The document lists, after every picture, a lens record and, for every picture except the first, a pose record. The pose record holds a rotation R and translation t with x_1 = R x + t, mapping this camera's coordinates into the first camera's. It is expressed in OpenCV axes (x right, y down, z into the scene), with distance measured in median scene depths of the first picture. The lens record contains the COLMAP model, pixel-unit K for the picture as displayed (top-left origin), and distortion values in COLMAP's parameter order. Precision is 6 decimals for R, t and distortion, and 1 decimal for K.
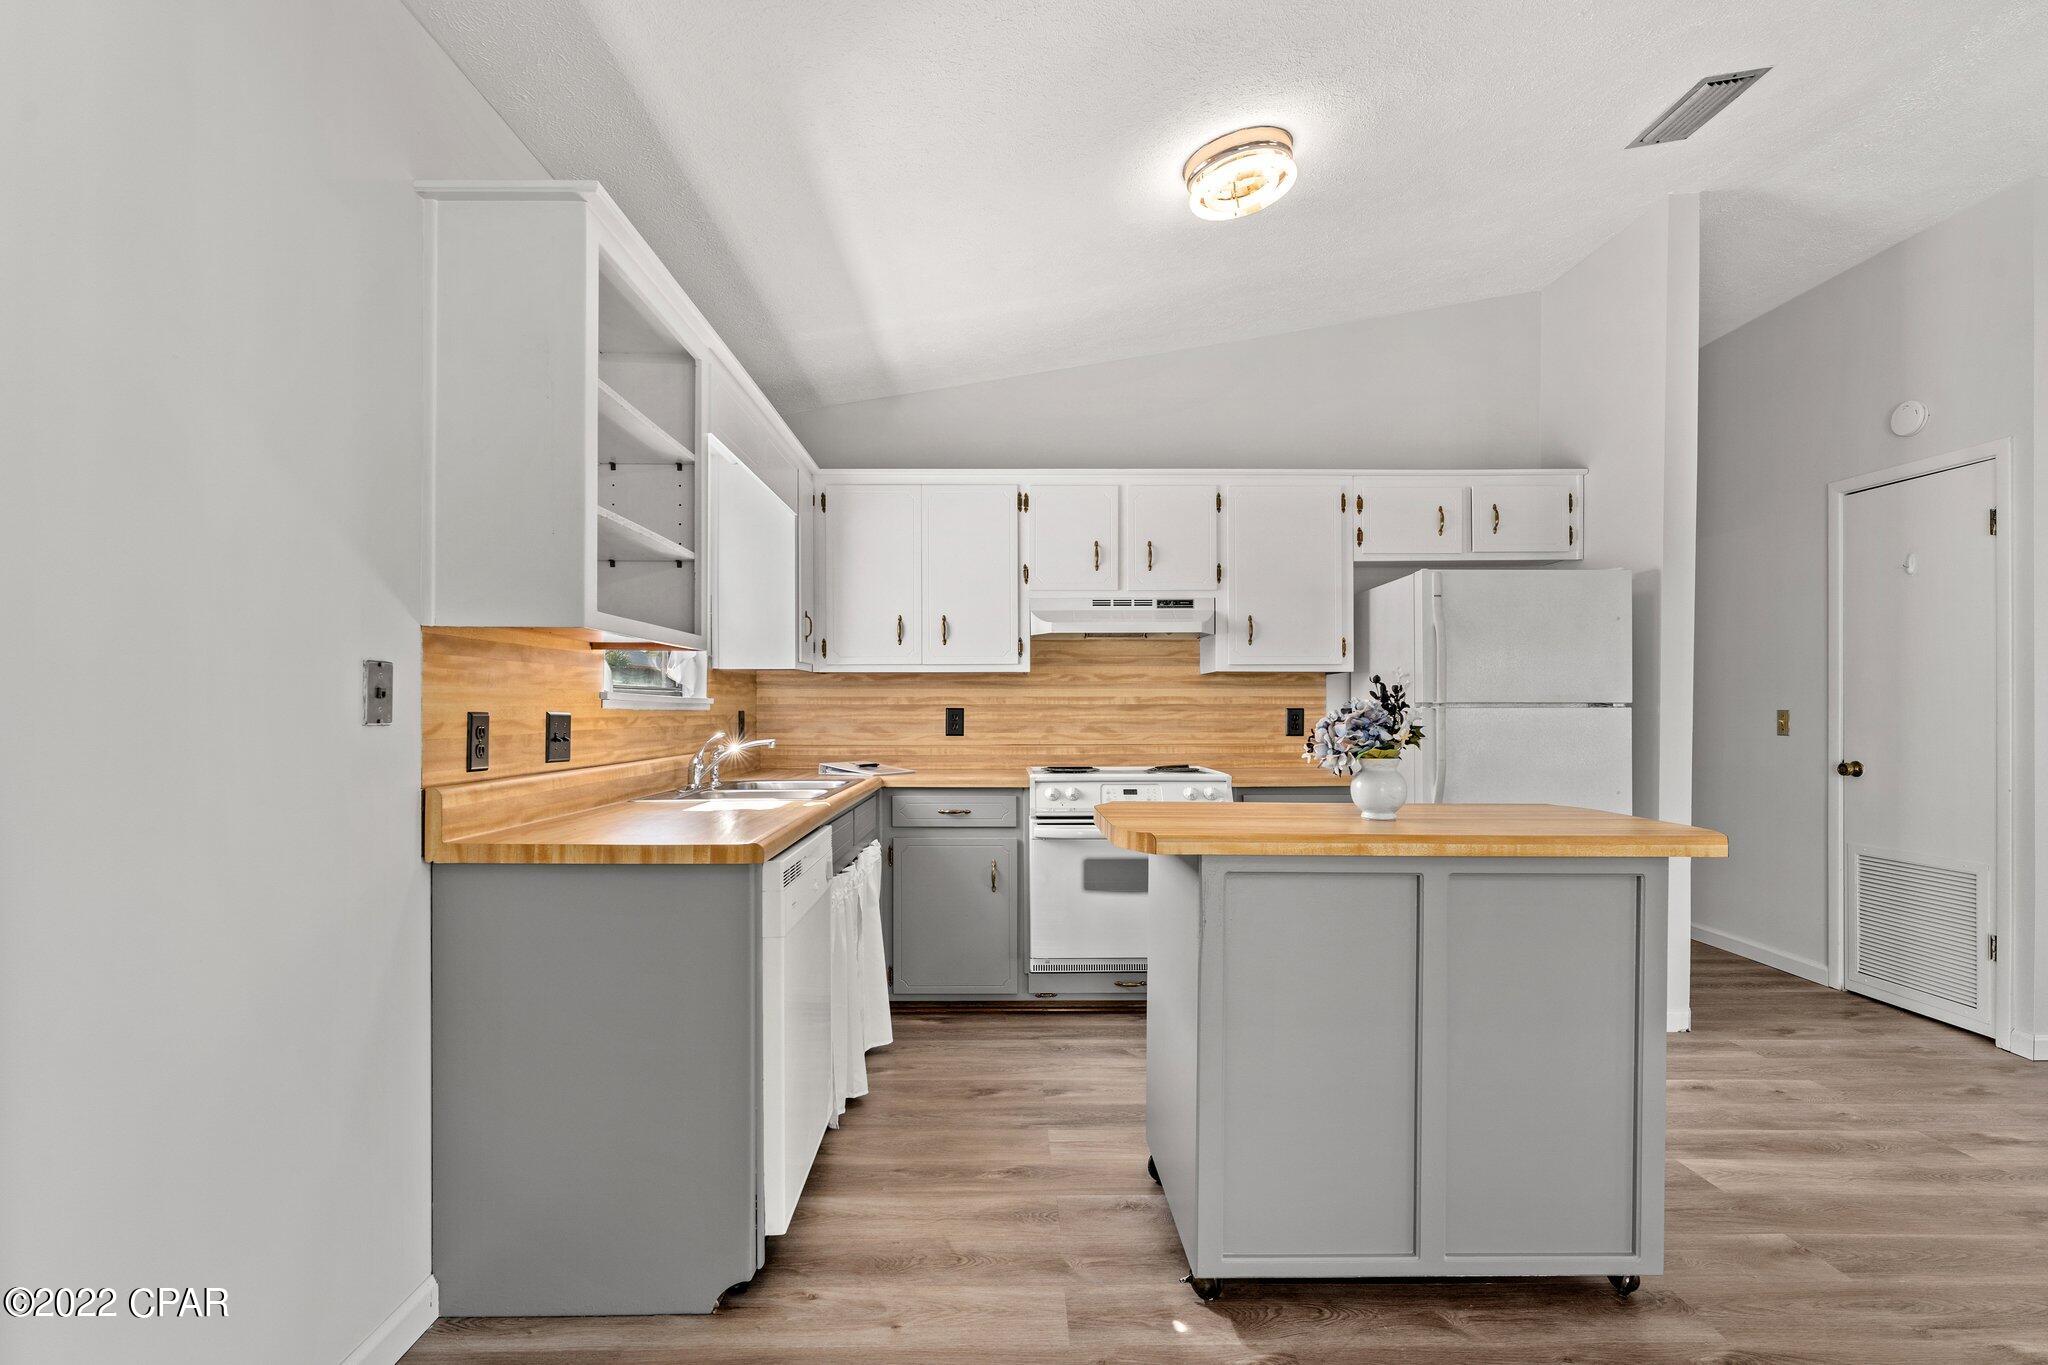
lens RADIAL K [[953.4, 0, 1010.8], [0, 953.4, 721.9], [0, 0, 1]] dist [-0.003987, 0.001886]
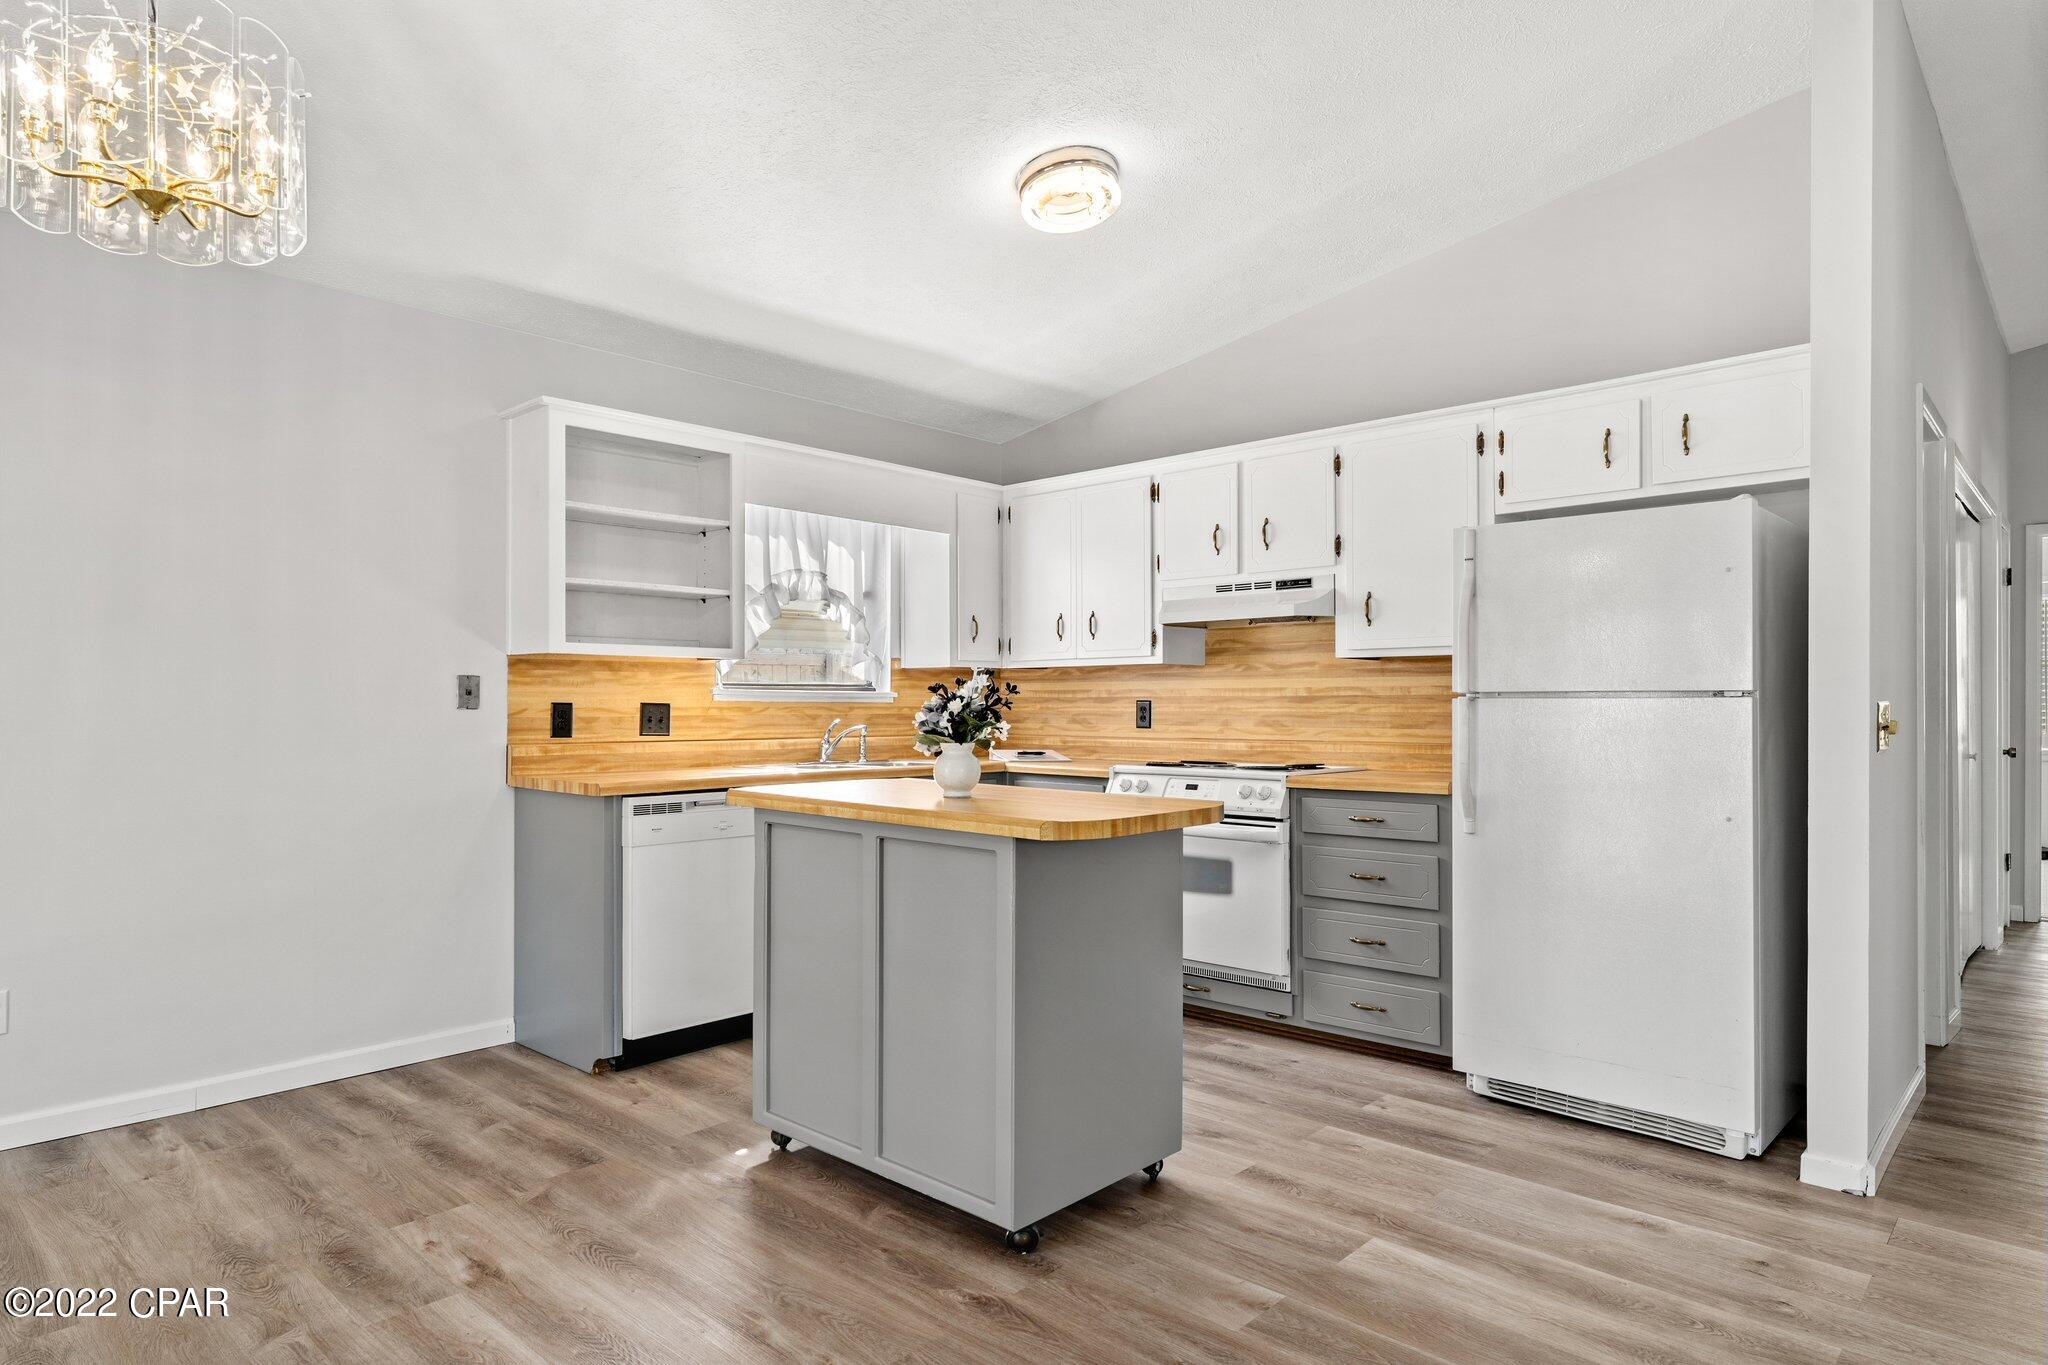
lens RADIAL K [[1181.0, 0, 1013.7], [0, 1181.0, 691.6], [0, 0, 1]] dist [-0.001597, -0.002711]
pose [[0.723719, -0.006930, -0.690060, 0.803156], [-0.009113, 0.999766, -0.019598, 0.002109], [0.690035, 0.020472, 0.723487, 0.015525]]
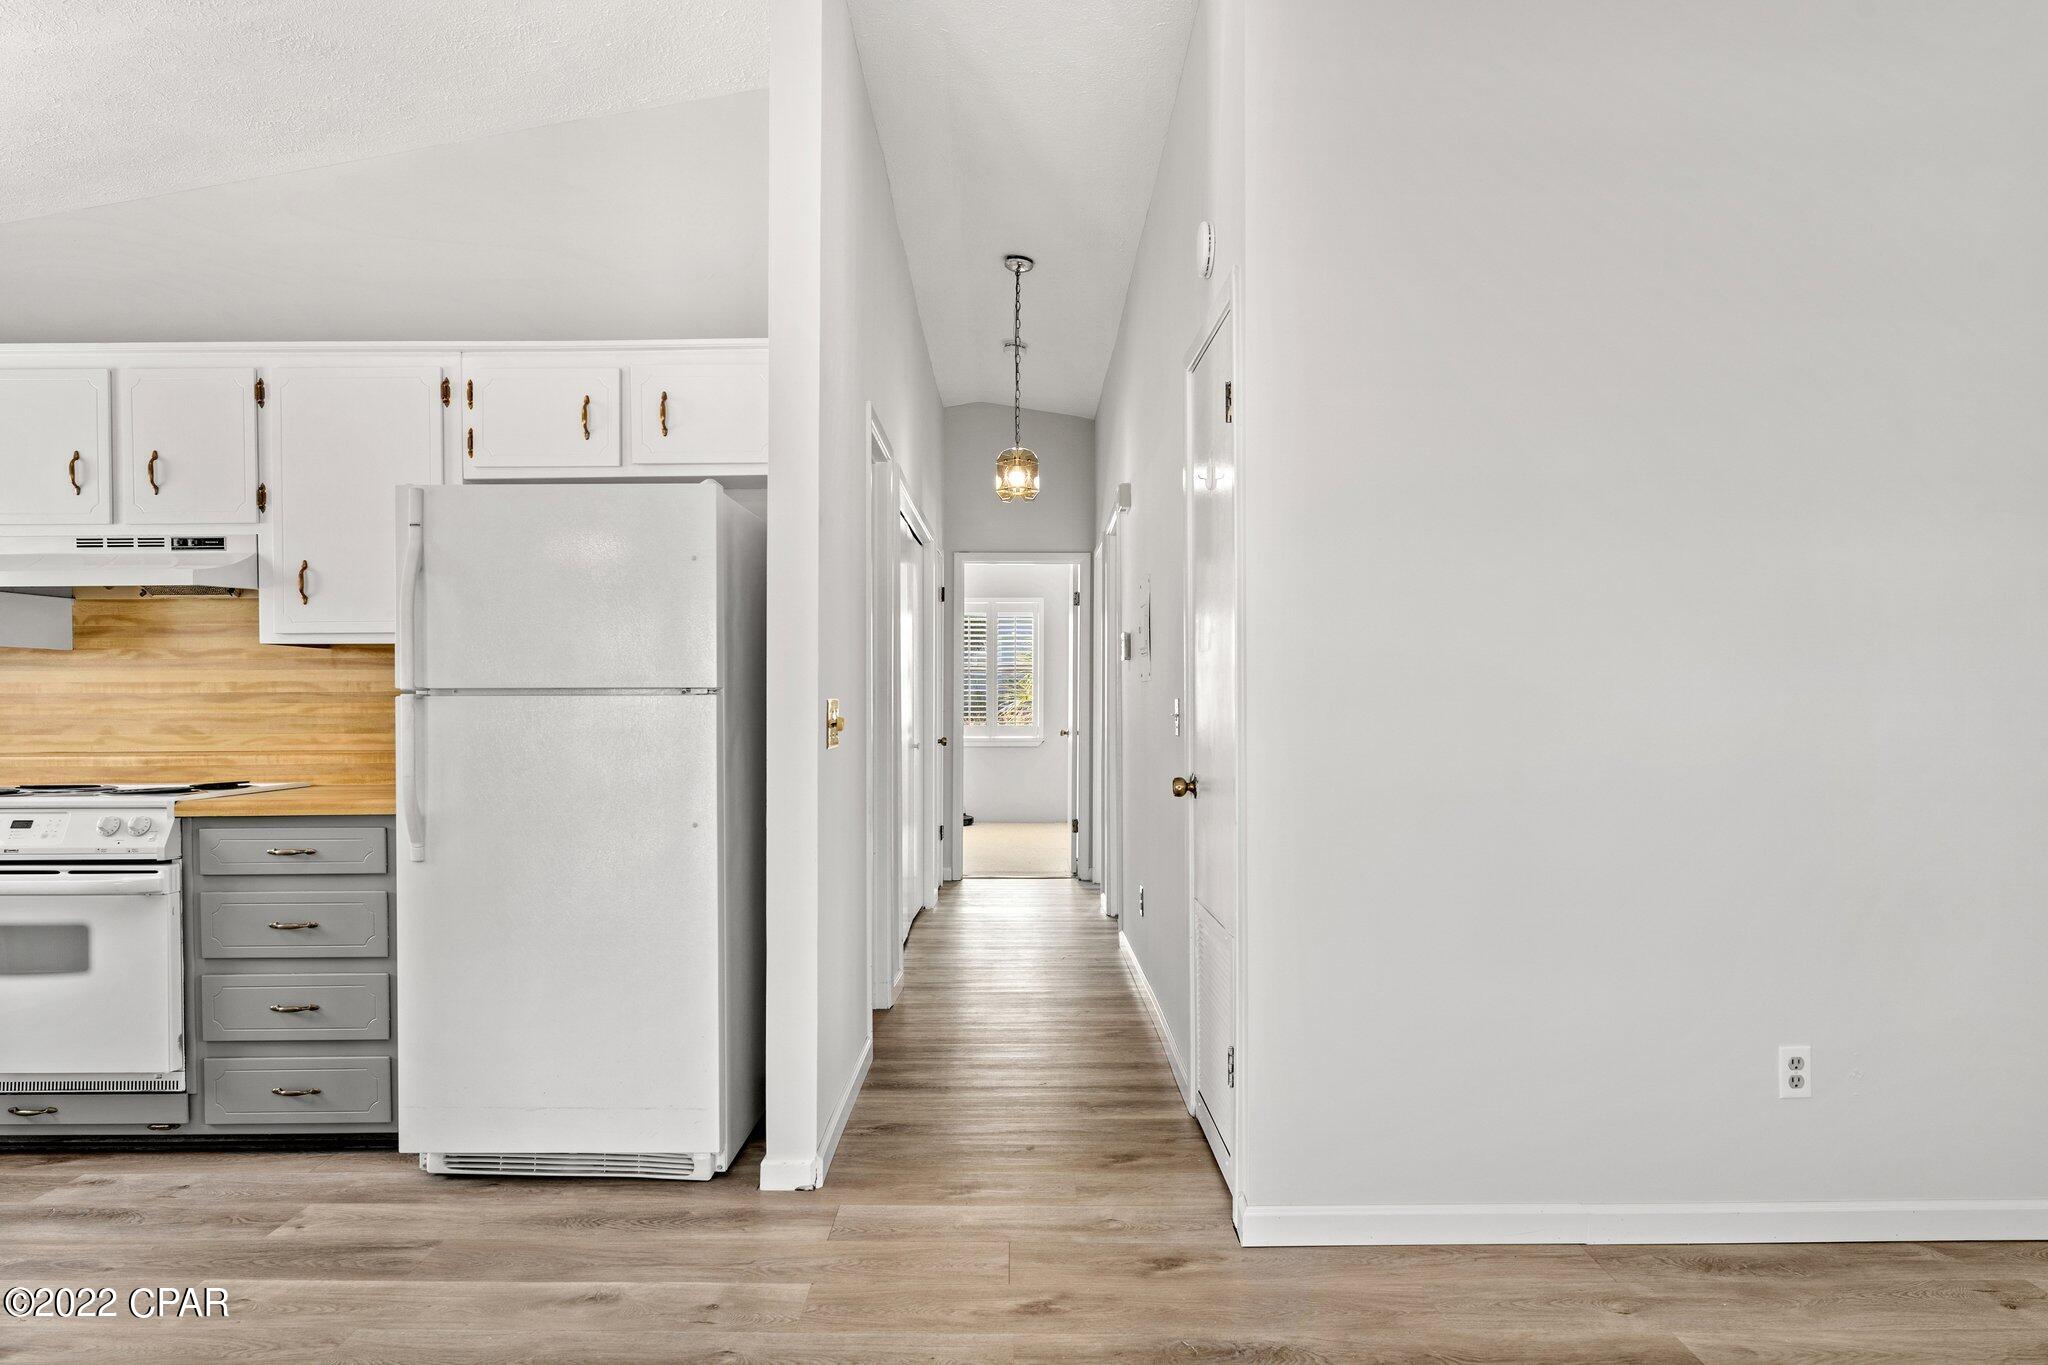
lens RADIAL K [[1181.0, 0, 1019.1], [0, 1181.0, 719.4], [0, 0, 1]] dist [-0.001597, -0.002711]
pose [[0.999981, -0.003026, -0.005325, 0.811941], [0.003042, 0.999991, 0.002979, -0.000118], [0.005316, -0.002995, 0.999981, 0.181387]]
